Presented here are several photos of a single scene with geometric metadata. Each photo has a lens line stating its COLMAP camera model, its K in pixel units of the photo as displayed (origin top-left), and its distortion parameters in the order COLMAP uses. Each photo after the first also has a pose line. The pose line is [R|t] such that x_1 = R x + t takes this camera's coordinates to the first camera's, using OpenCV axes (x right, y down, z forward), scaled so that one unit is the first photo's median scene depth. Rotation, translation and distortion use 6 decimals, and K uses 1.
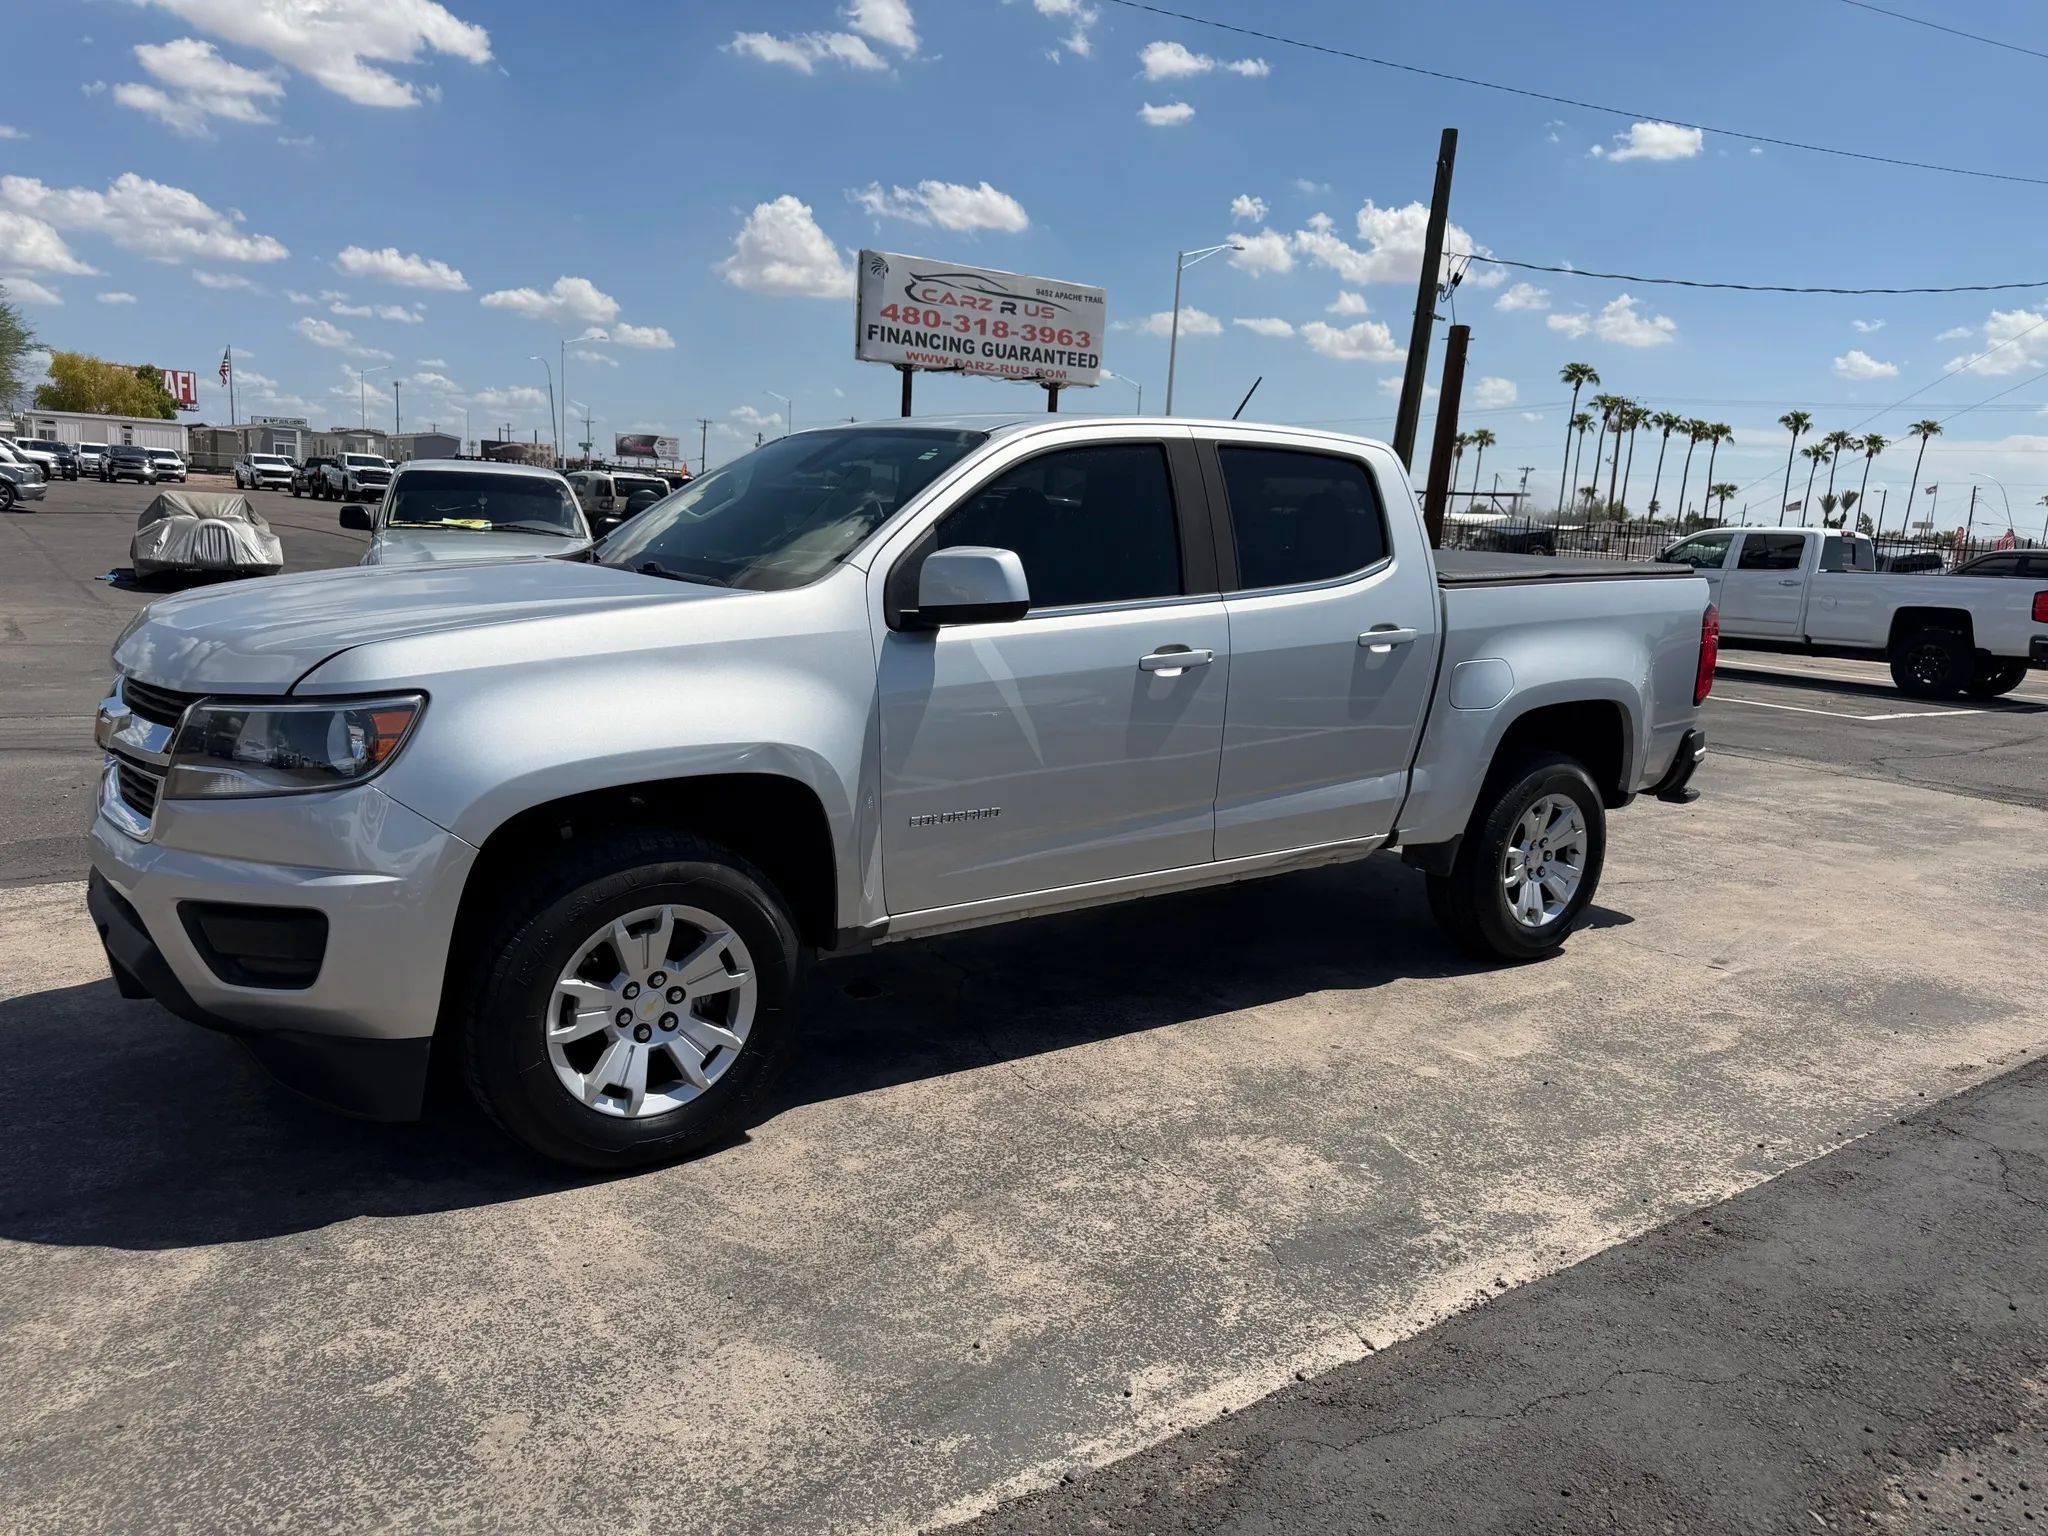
lens RADIAL K [[1451.1, 0, 1012.0], [0, 1451.1, 806.8], [0, 0, 1]] dist [0.030848, -0.040402]
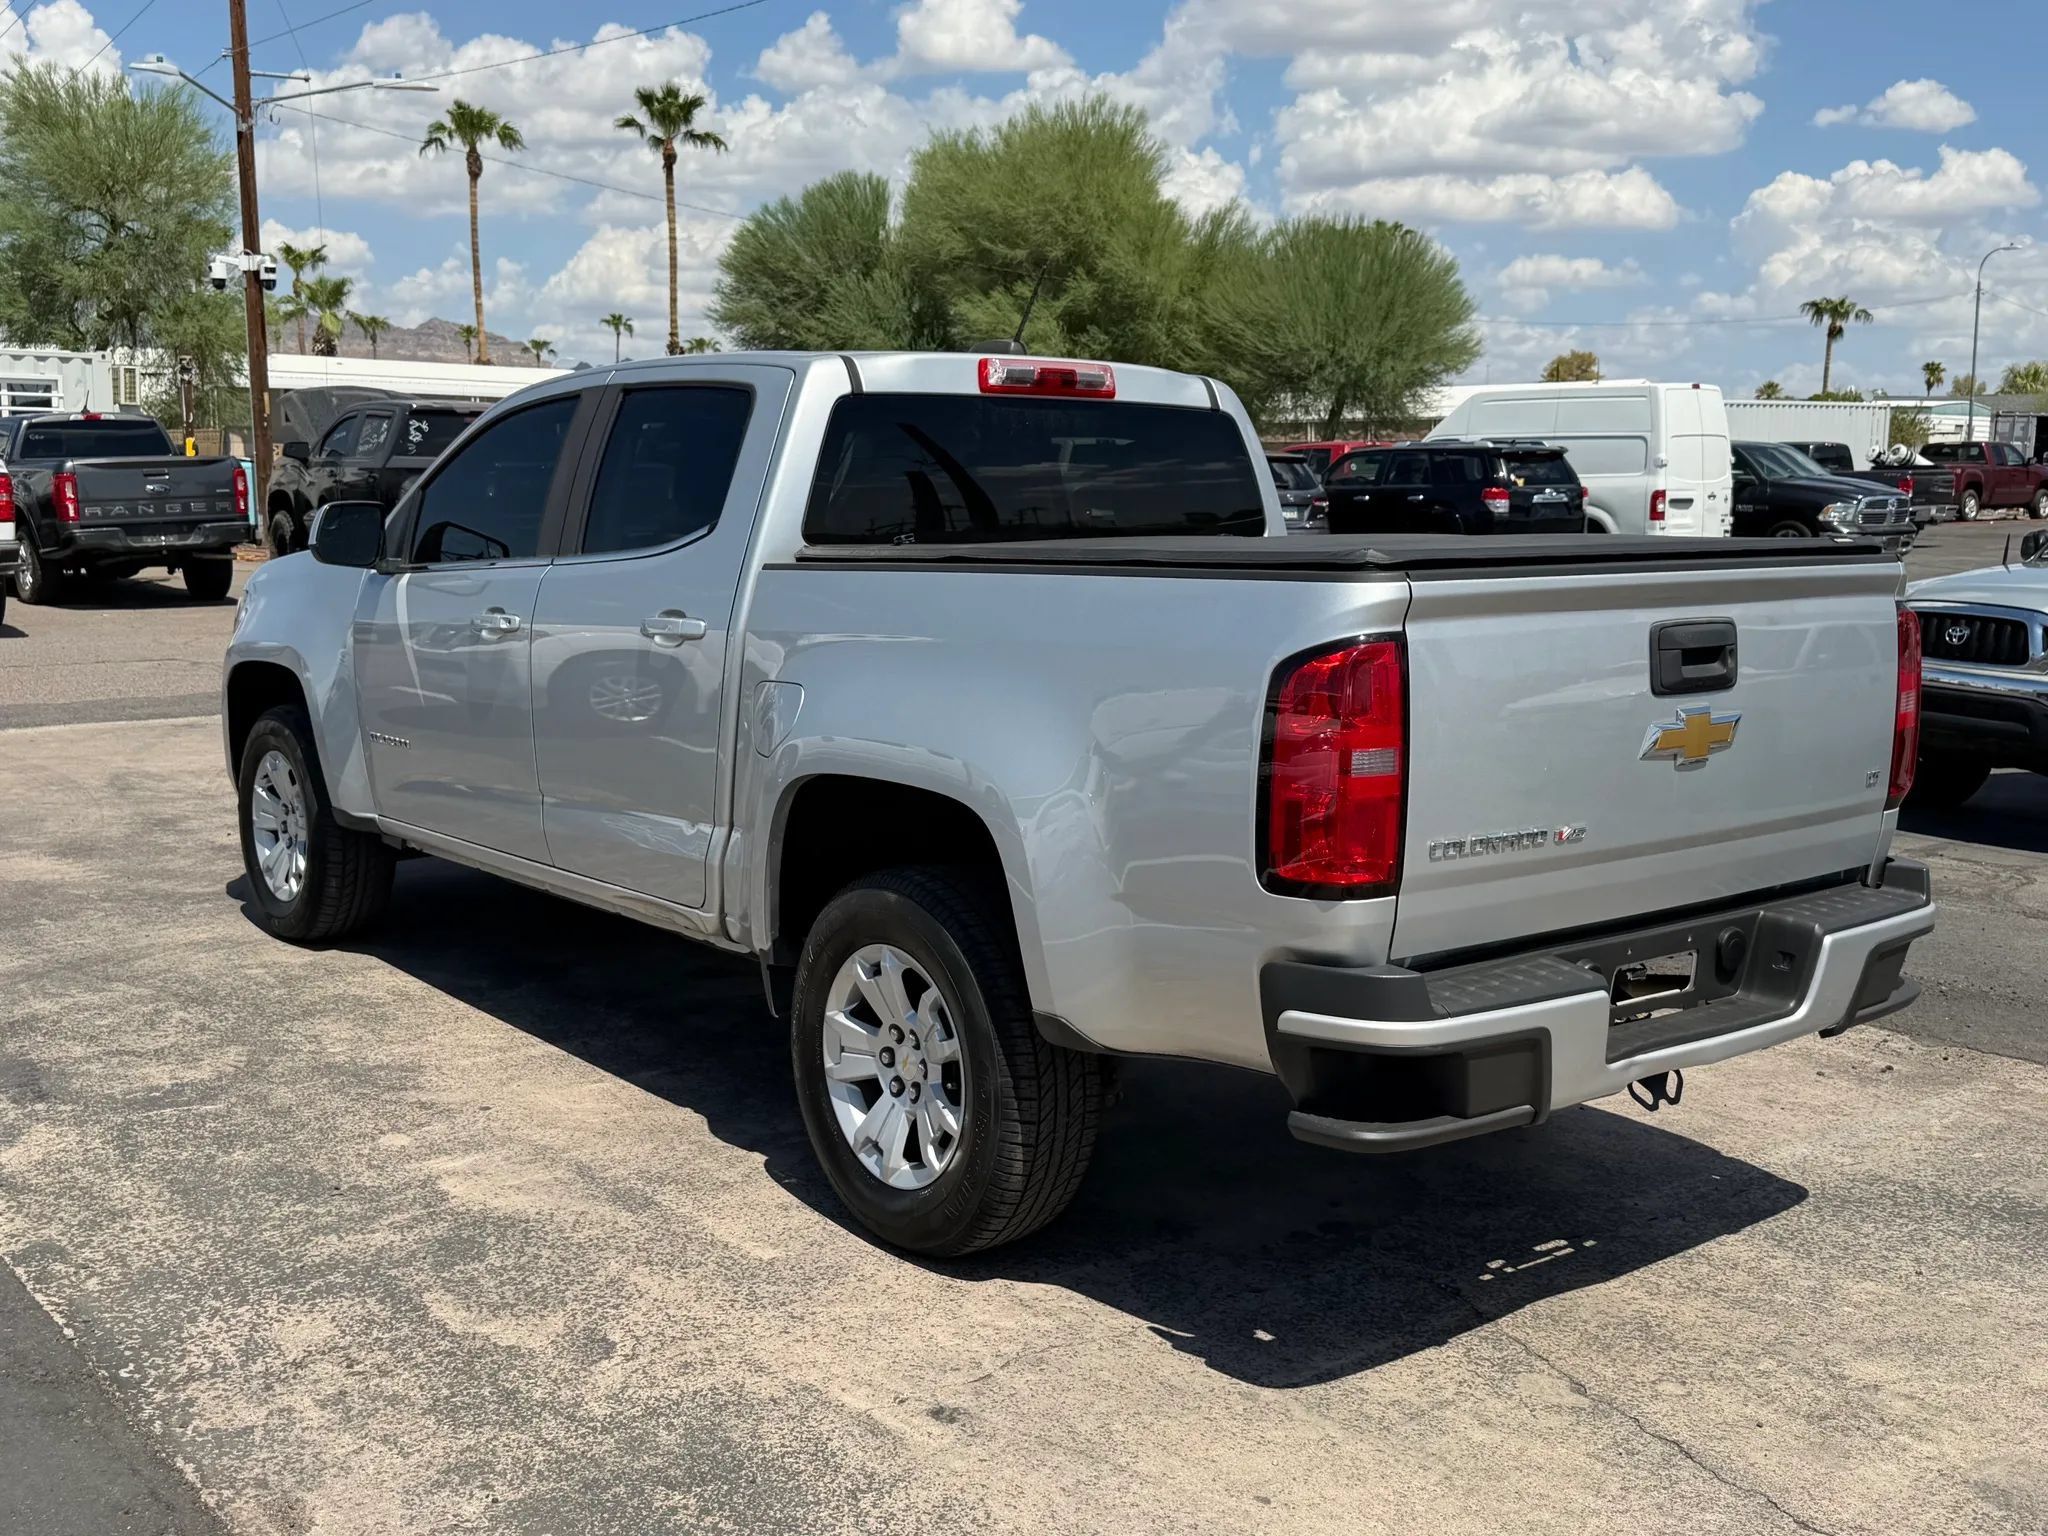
lens RADIAL K [[2055.5, 0, 1015.1], [0, 2055.5, 786.6], [0, 0, 1]] dist [0.019473, 0.000000]
pose [[0.047520, 0.102811, -0.993565, 1.461370], [-0.210179, 0.973449, 0.090677, -0.190538], [0.976507, 0.204518, 0.067867, 1.255403]]
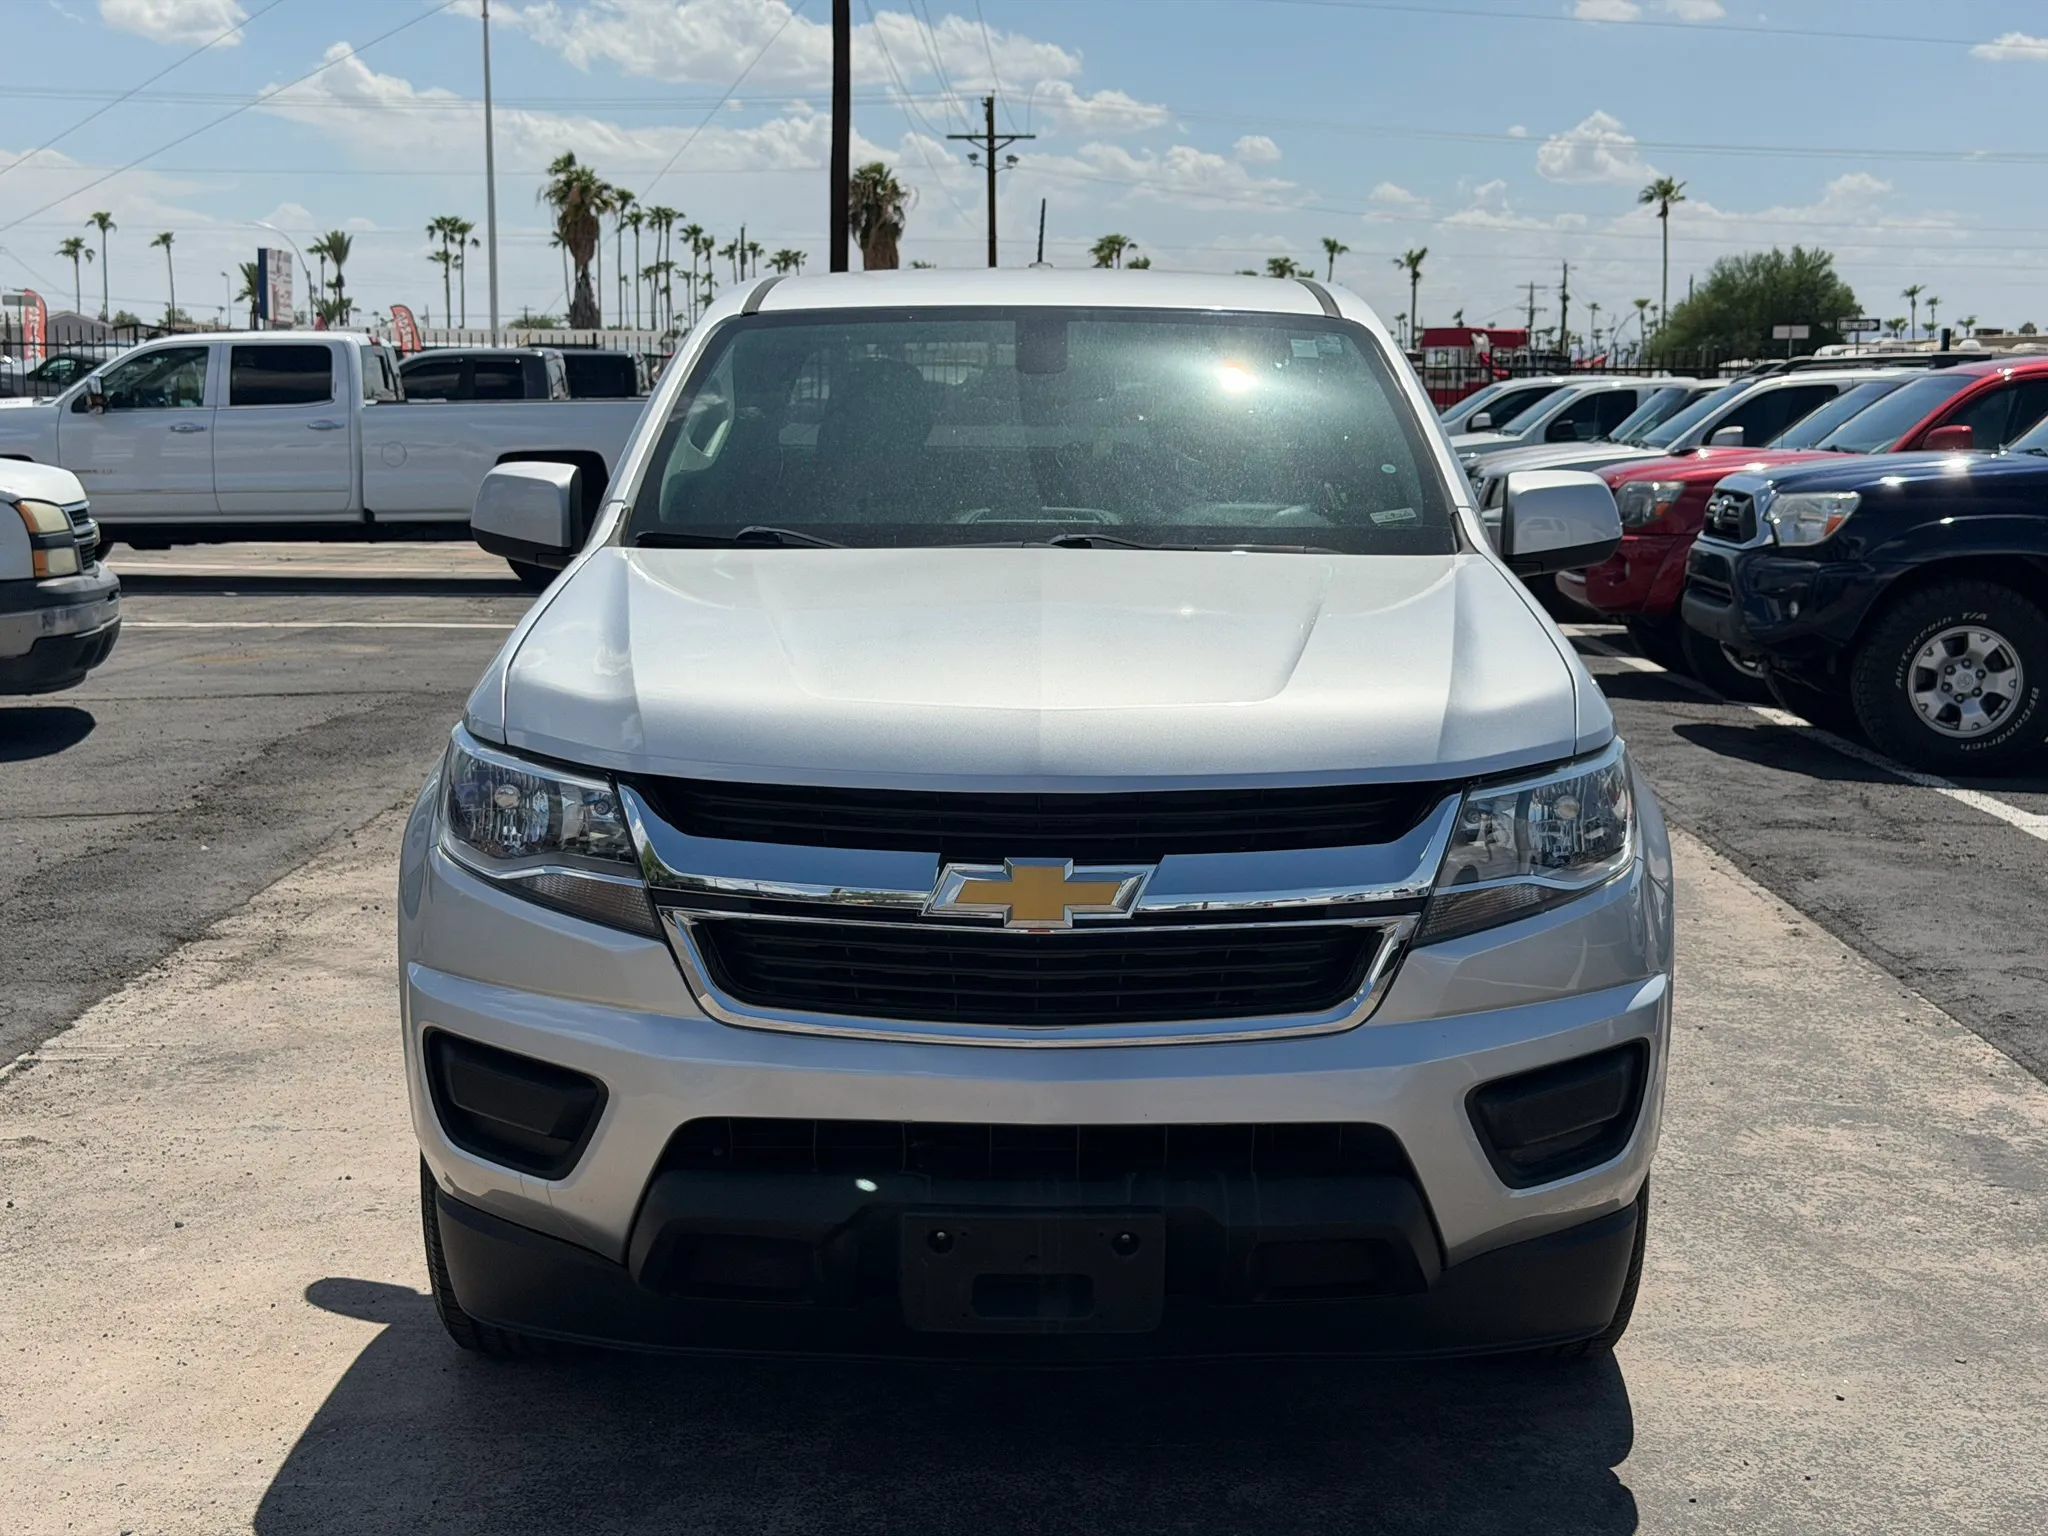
lens RADIAL K [[2912.1, 0, 1037.0], [0, 2912.1, 779.2], [0, 0, 1]] dist [0.123682, 0.000000]
pose [[0.587593, -0.156240, 0.793929, -1.279328], [0.178905, 0.981983, 0.060840, -0.143630], [-0.789131, 0.106289, 0.604959, 0.231781]]
